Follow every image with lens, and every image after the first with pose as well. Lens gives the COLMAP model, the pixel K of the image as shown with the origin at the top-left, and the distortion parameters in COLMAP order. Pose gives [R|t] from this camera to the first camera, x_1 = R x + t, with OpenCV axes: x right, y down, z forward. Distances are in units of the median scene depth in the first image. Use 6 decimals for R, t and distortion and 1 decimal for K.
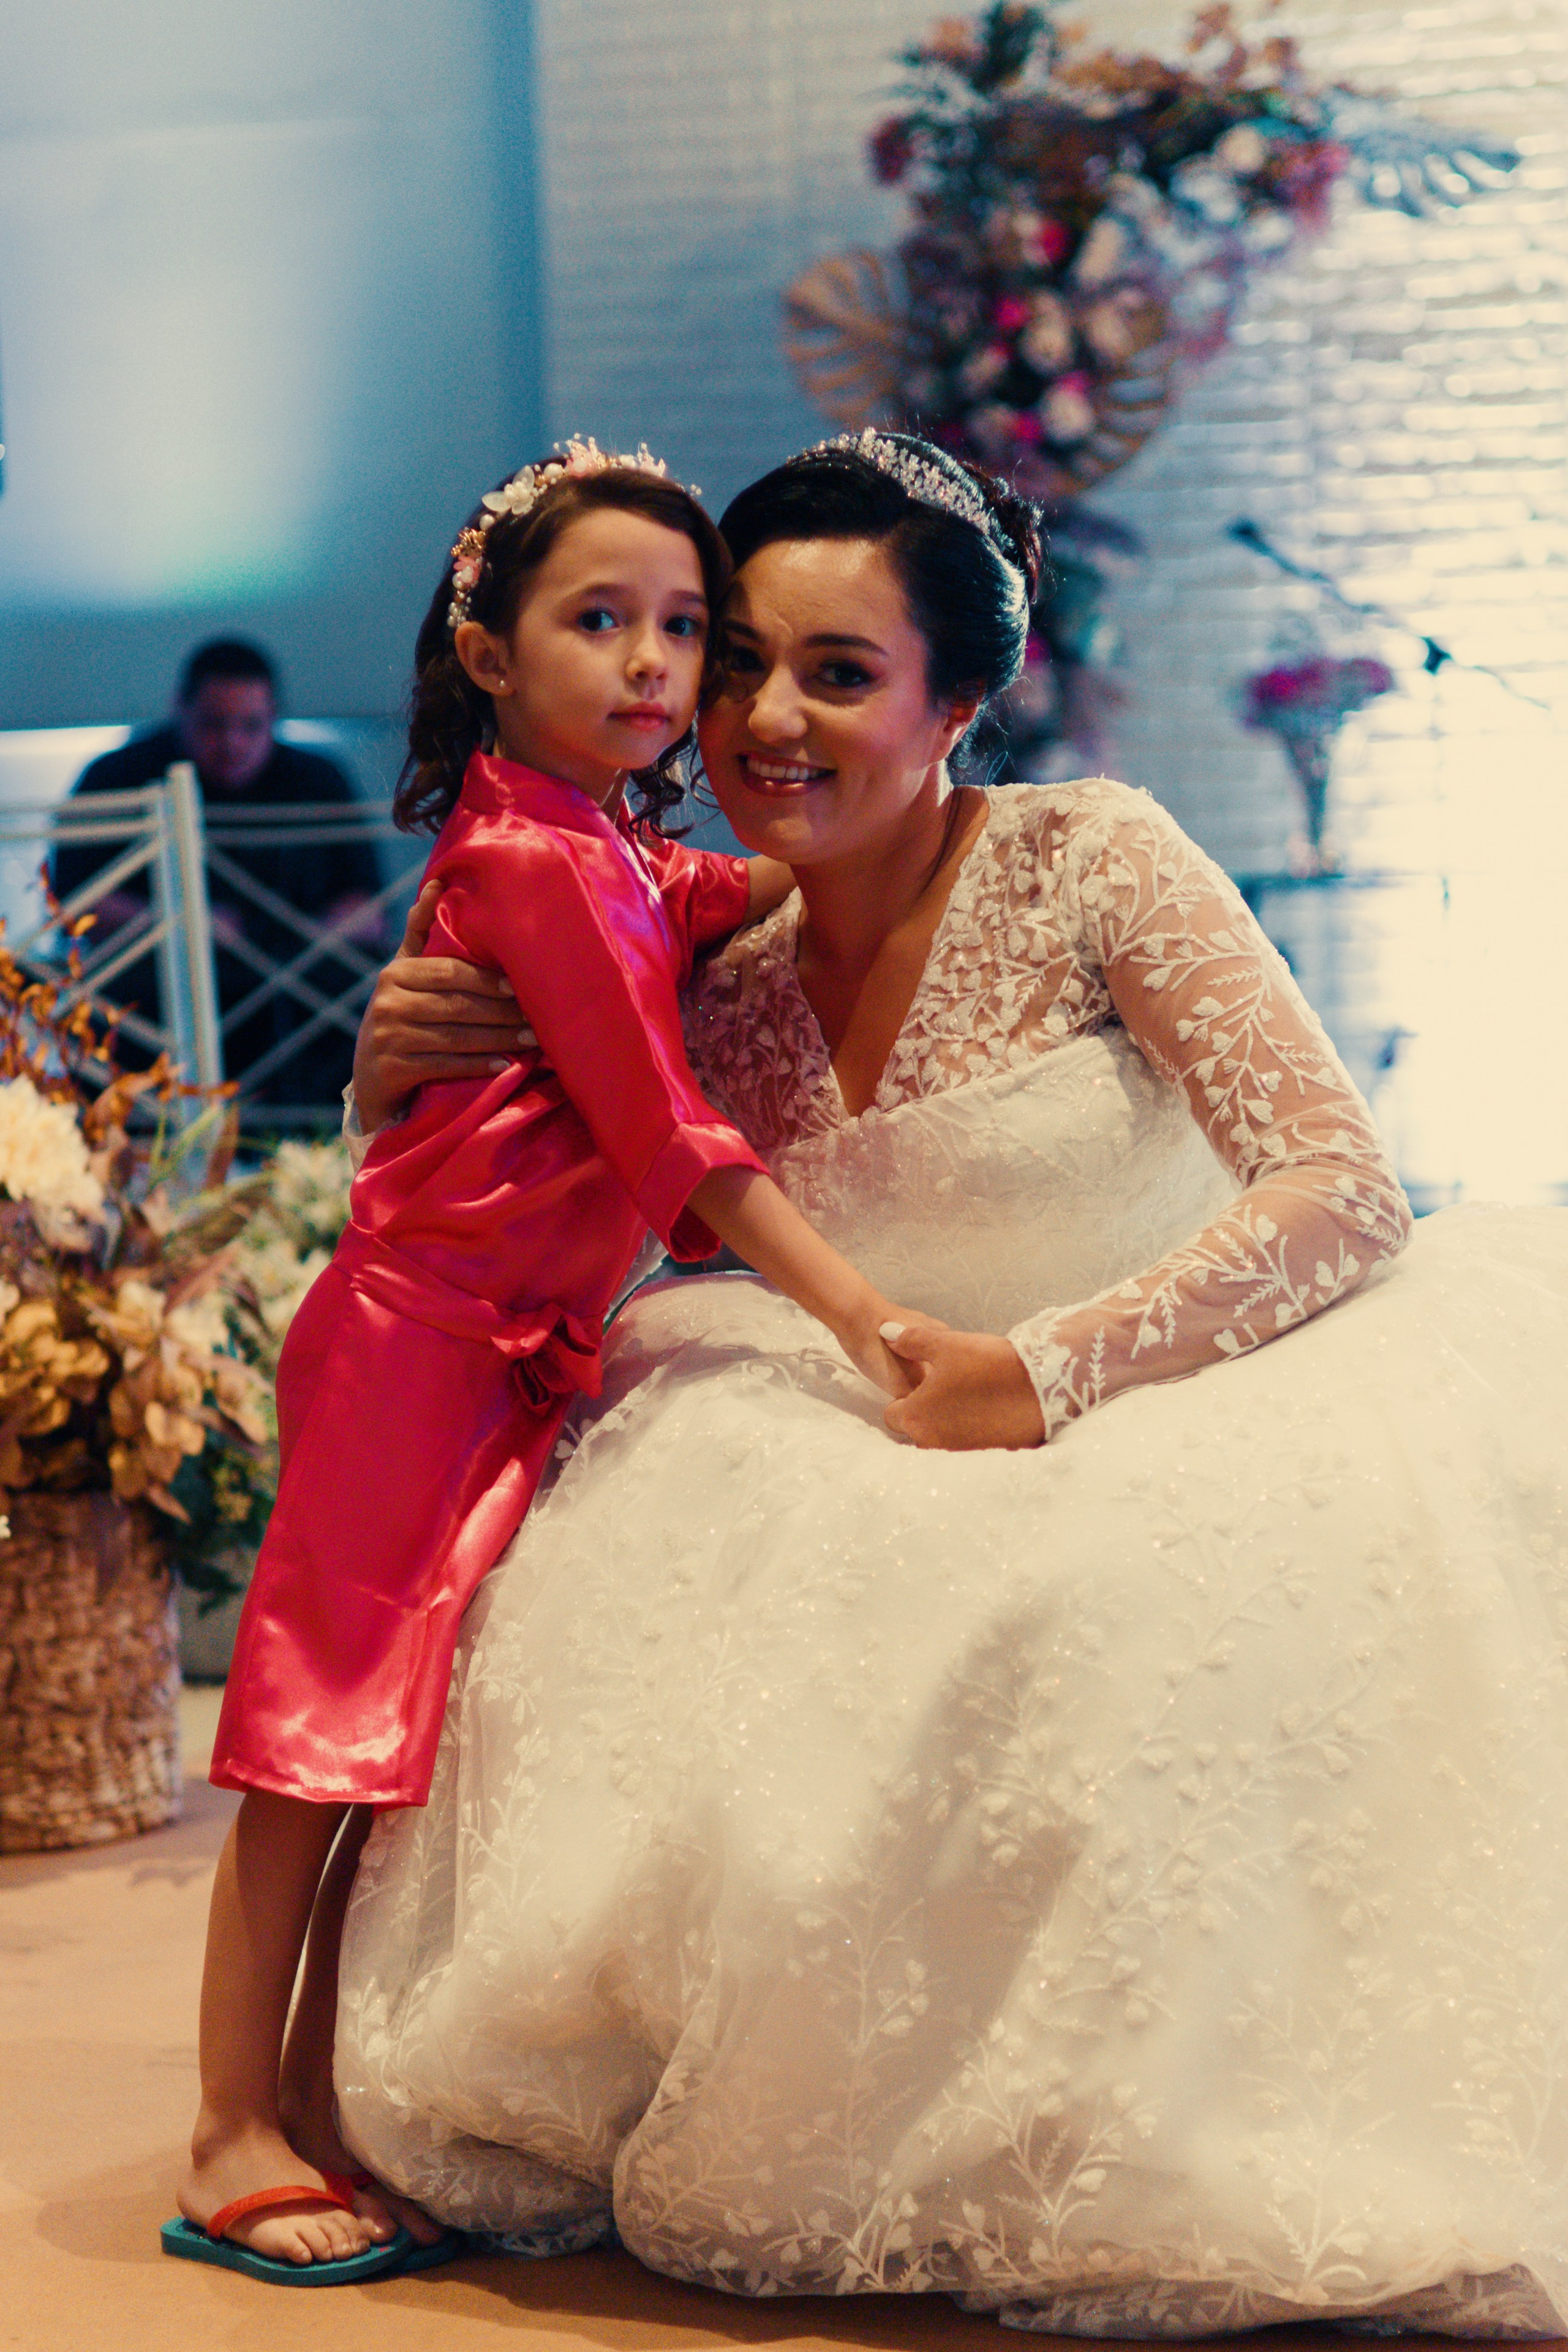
lens RADIAL K [[5084.9, 0, 789.8], [0, 5084.9, 1147.9], [0, 0, 1]] dist [0.038004, 0.000000]
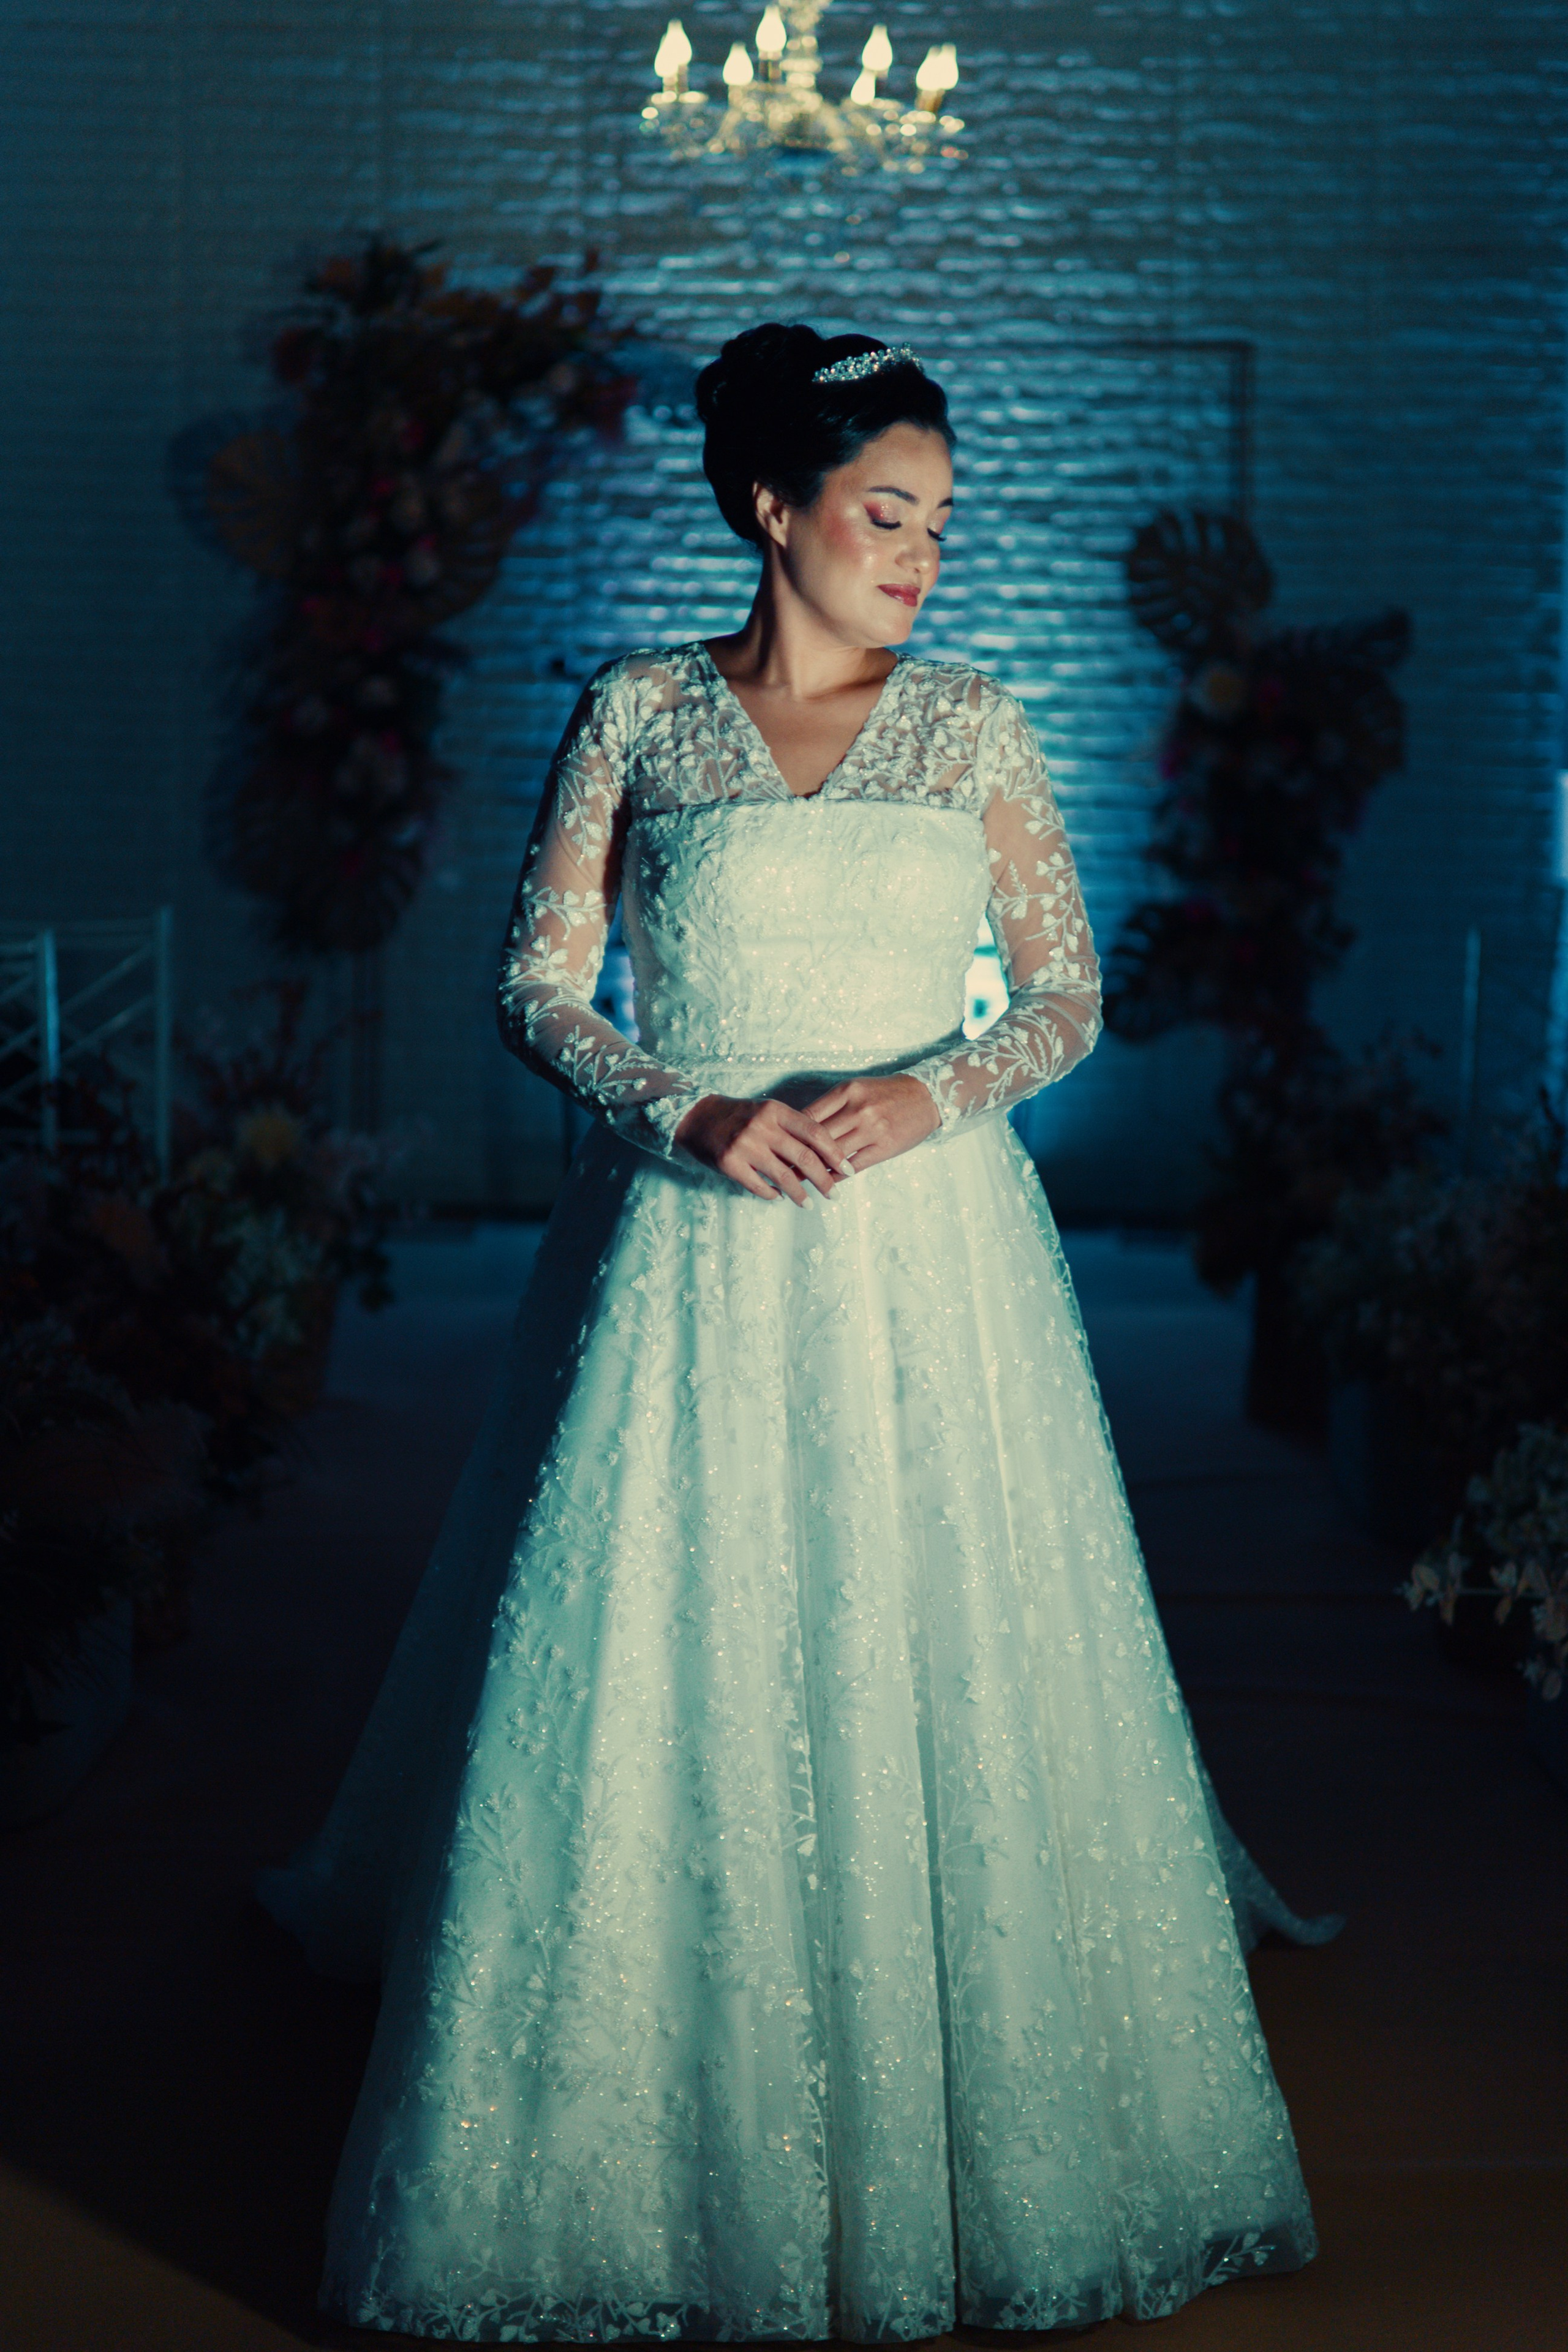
lens RADIAL K [[5084.9, 0, 790.8], [0, 5084.9, 1172.5], [0, 0, 1]] dist [0.038004, 0.000000]
pose [[0.972318, 0.015833, 0.233125, -0.159260], [-0.027234, 0.998581, 0.045767, -0.048489], [-0.232070, -0.050849, 0.971369, -0.324557]]
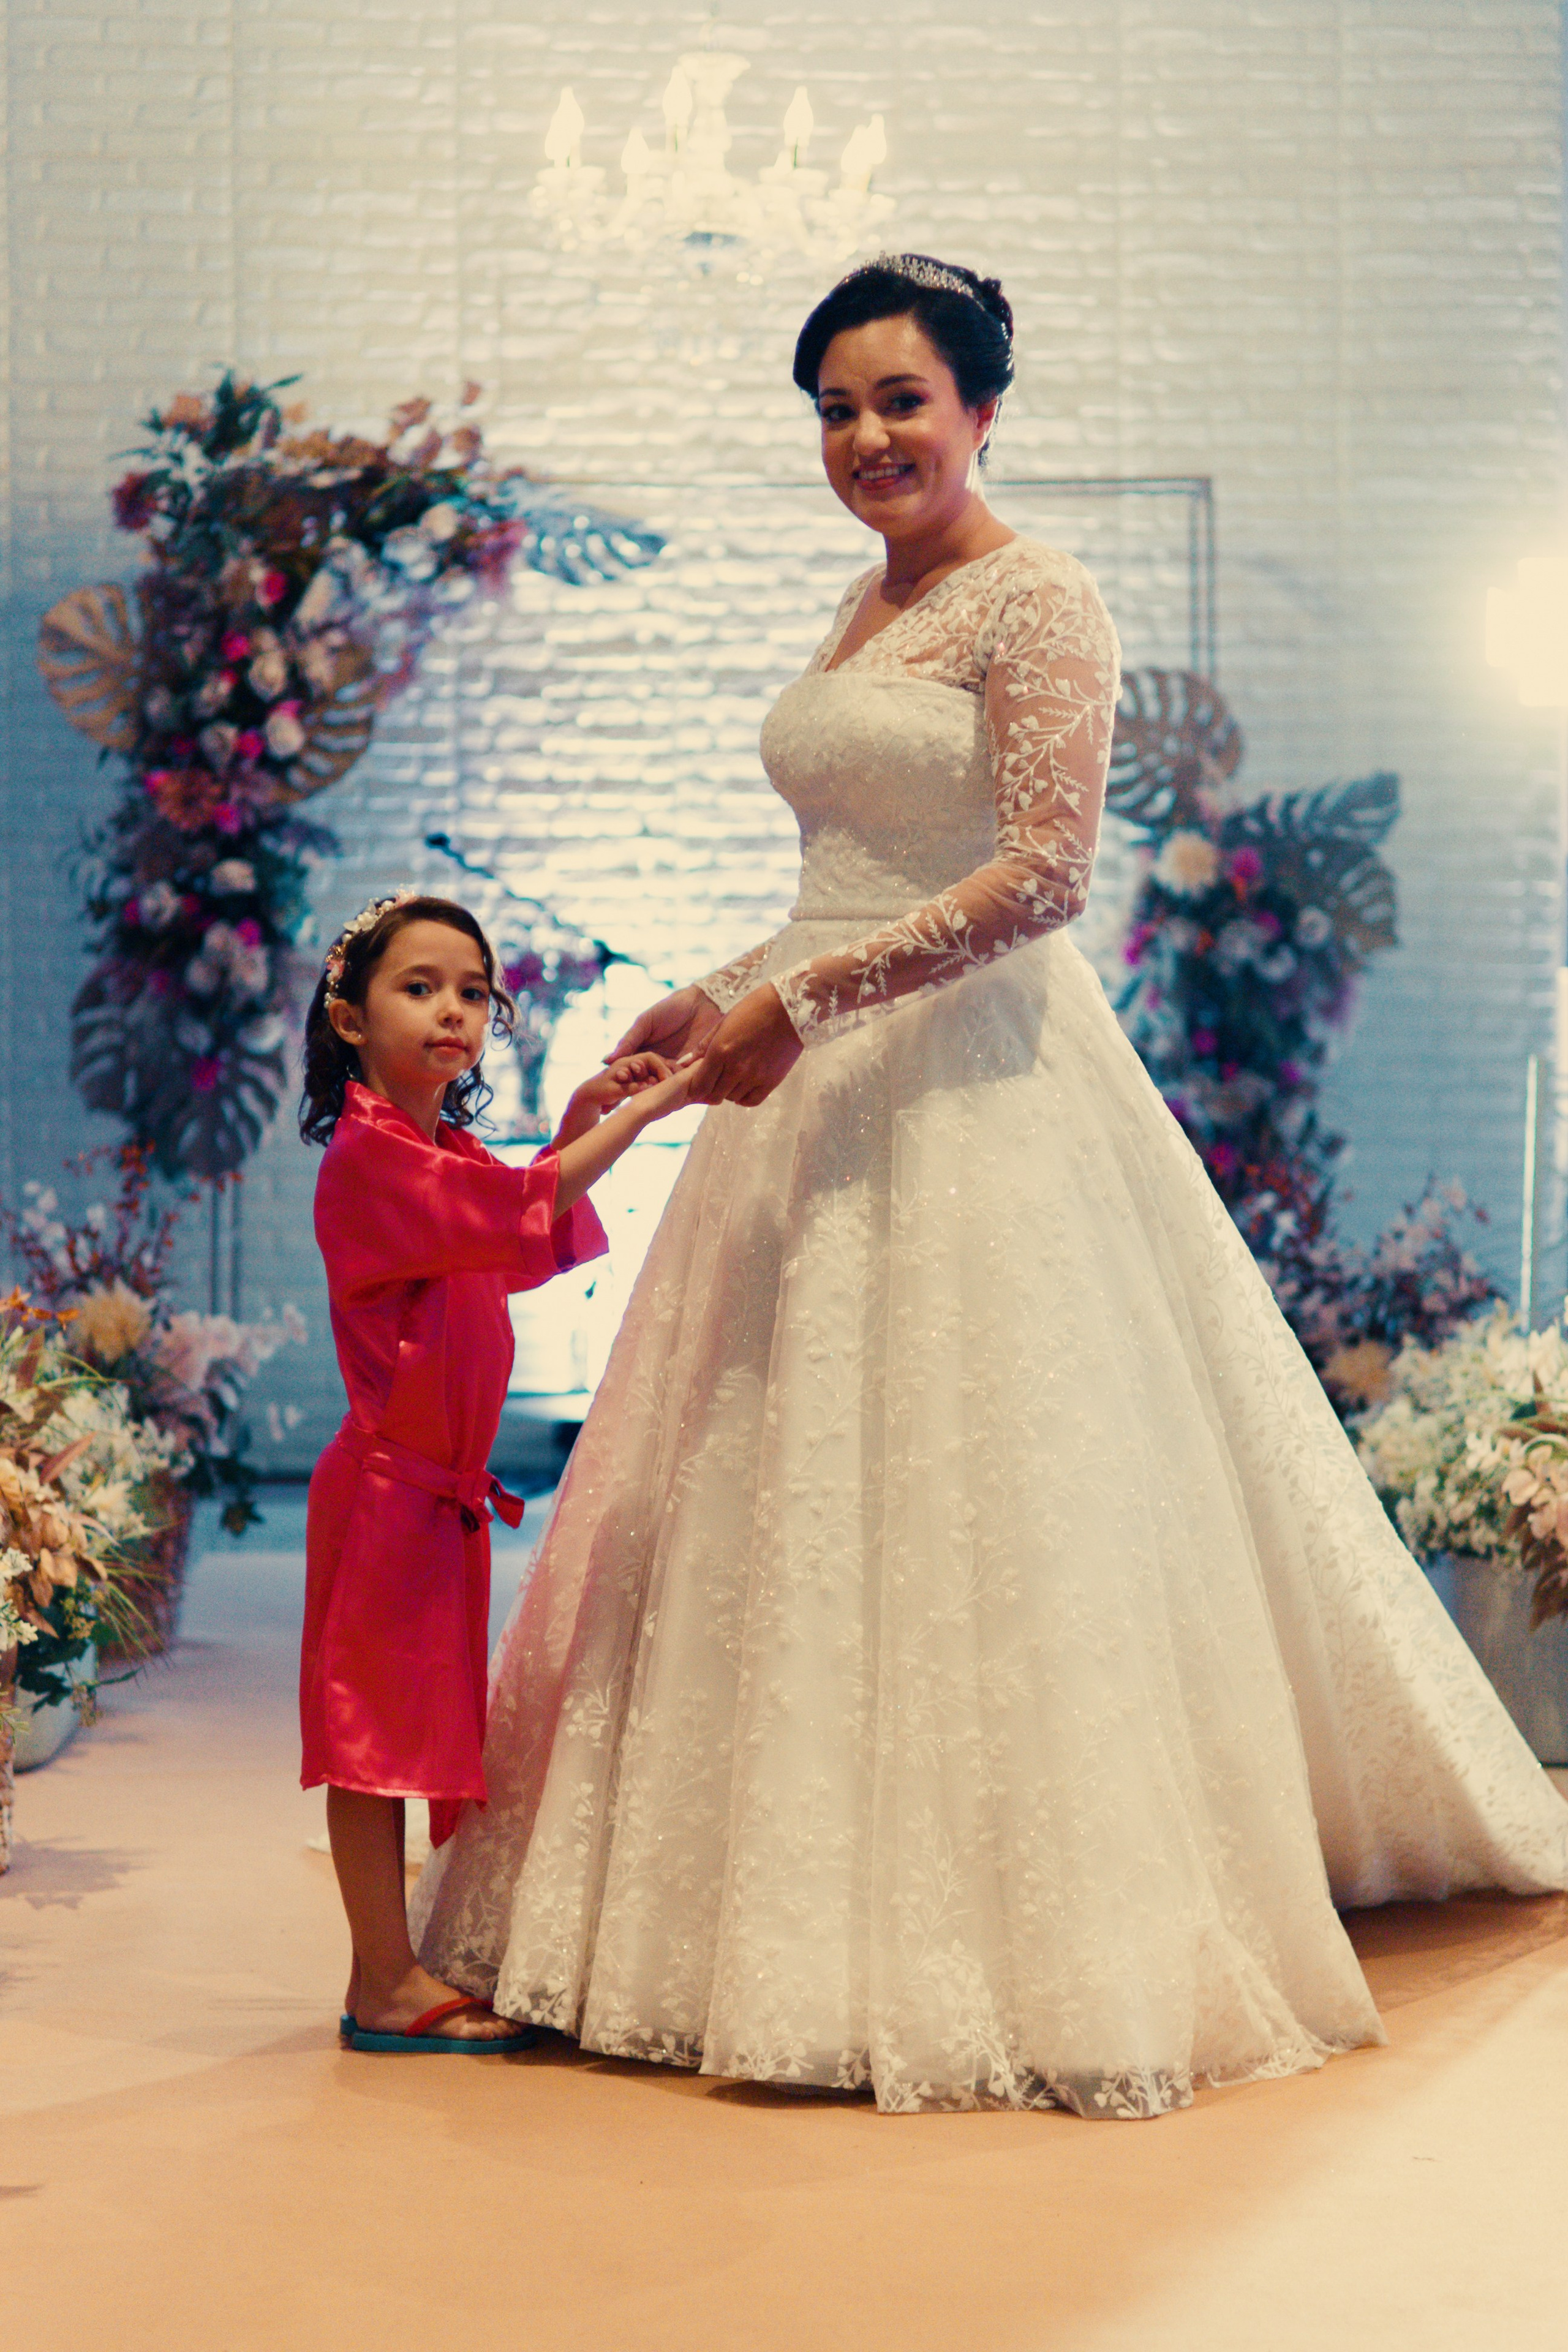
lens RADIAL K [[5084.9, 0, 769.1], [0, 5084.9, 1188.4], [0, 0, 1]] dist [0.038004, 0.000000]
pose [[0.966794, 0.021668, 0.254637, -0.134001], [-0.012648, 0.999235, -0.037010, 0.003311], [-0.255244, 0.032561, 0.966328, -0.163884]]
